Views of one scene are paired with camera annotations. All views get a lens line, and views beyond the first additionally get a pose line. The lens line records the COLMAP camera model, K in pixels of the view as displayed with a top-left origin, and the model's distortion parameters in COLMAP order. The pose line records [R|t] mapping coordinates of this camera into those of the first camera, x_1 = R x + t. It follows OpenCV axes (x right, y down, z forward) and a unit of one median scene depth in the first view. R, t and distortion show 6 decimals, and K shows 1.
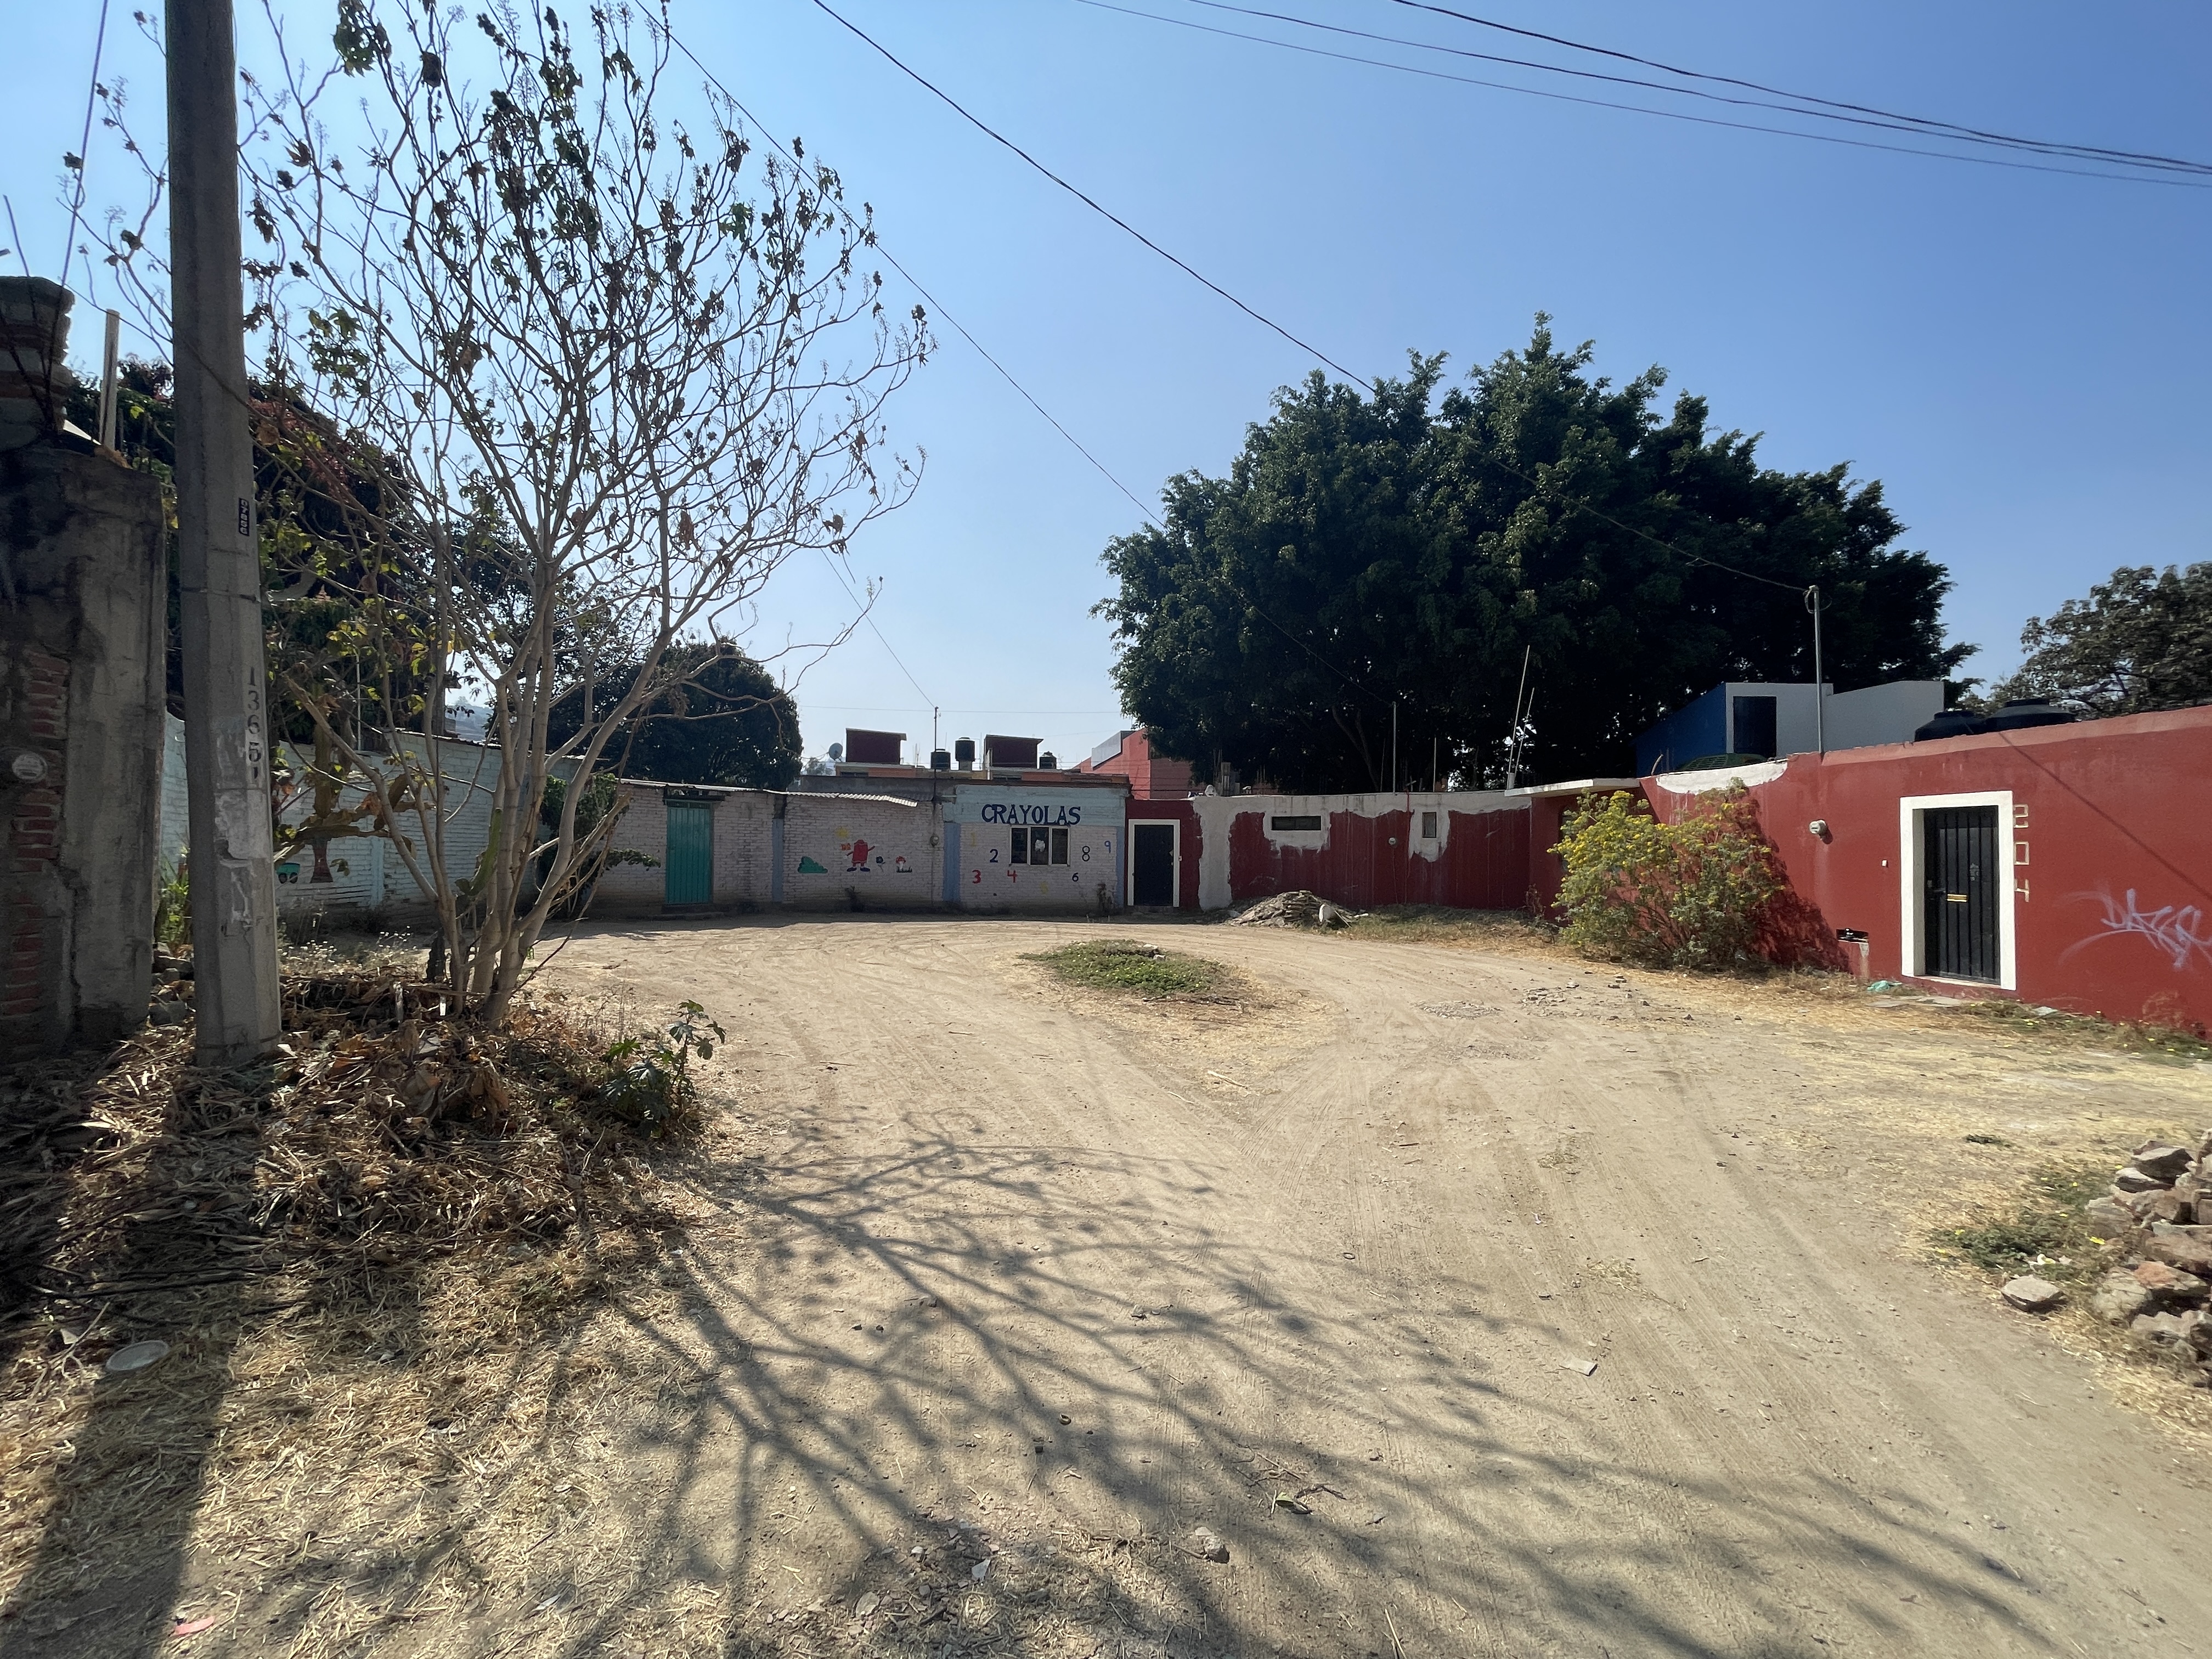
lens RADIAL K [[897.8, 0, 1085.3], [0, 897.8, 846.7], [0, 0, 1]] dist [-0.037089, -0.000066]
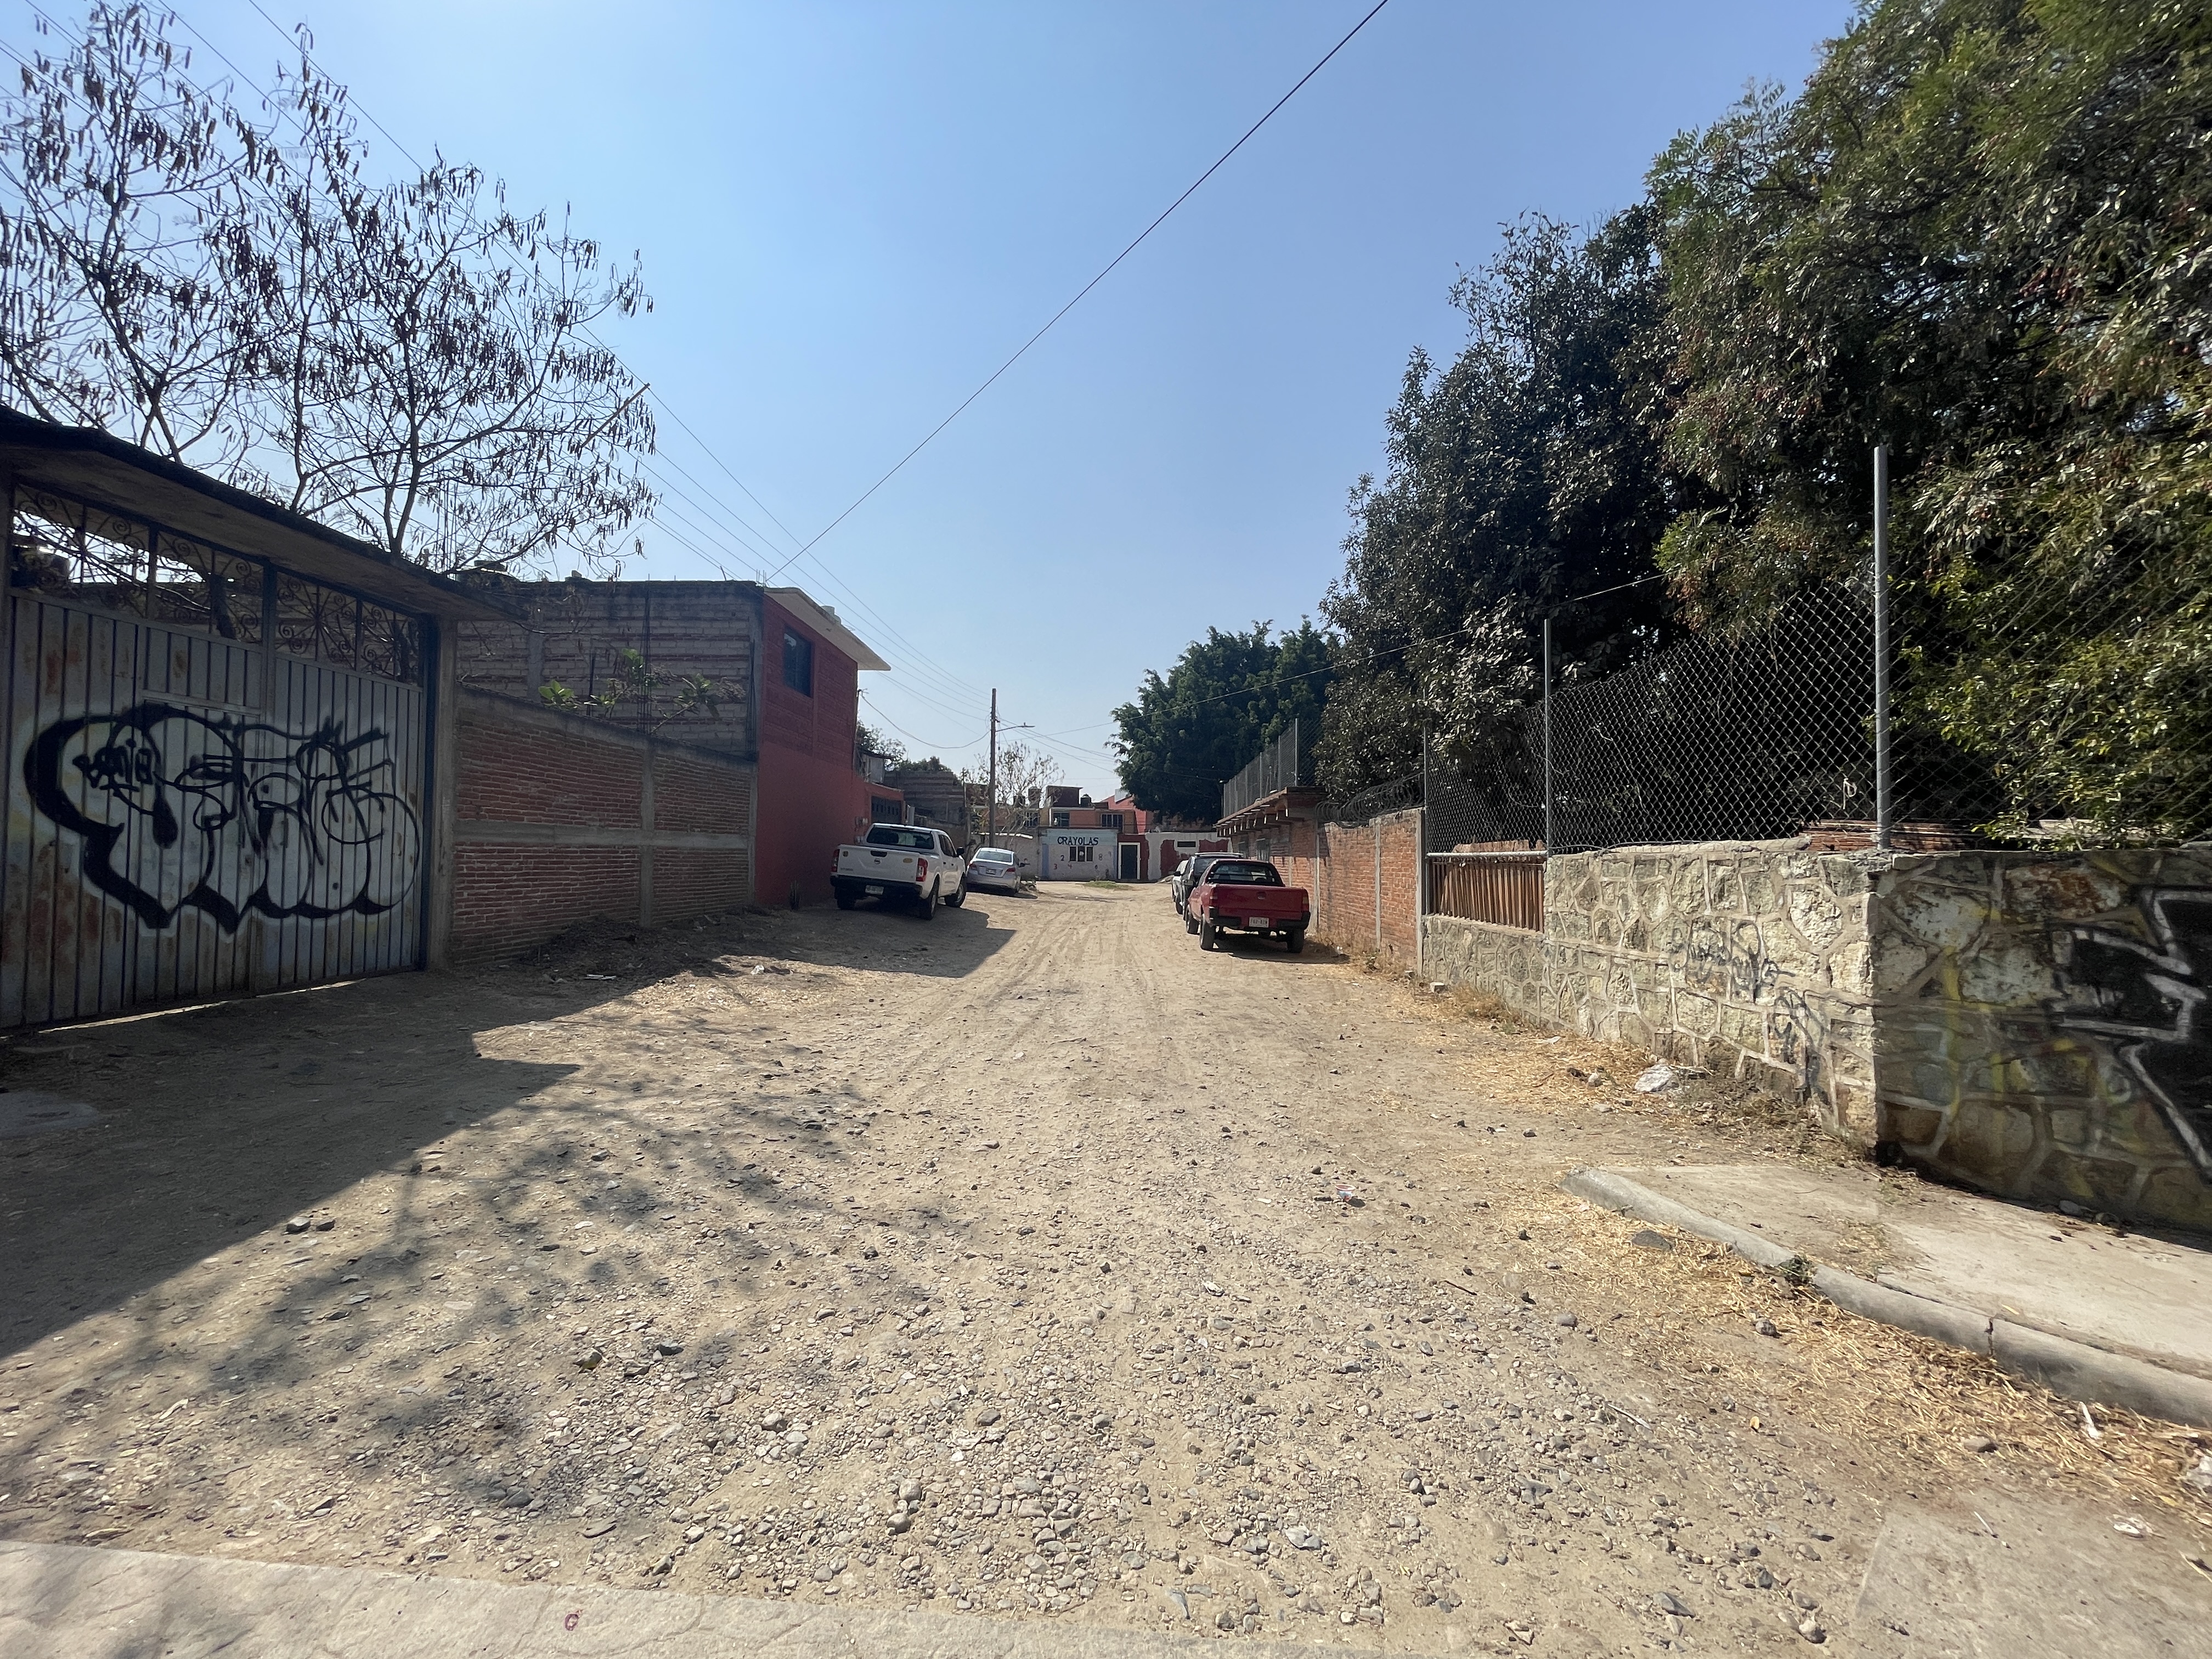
lens RADIAL K [[897.8, 0, 1085.3], [0, 897.8, 846.7], [0, 0, 1]] dist [-0.037089, -0.000066]
pose [[0.999021, -0.002598, -0.044151, 0.065521], [0.002238, 0.999964, -0.008202, 0.000307], [0.044171, 0.008095, 0.998991, -1.391211]]
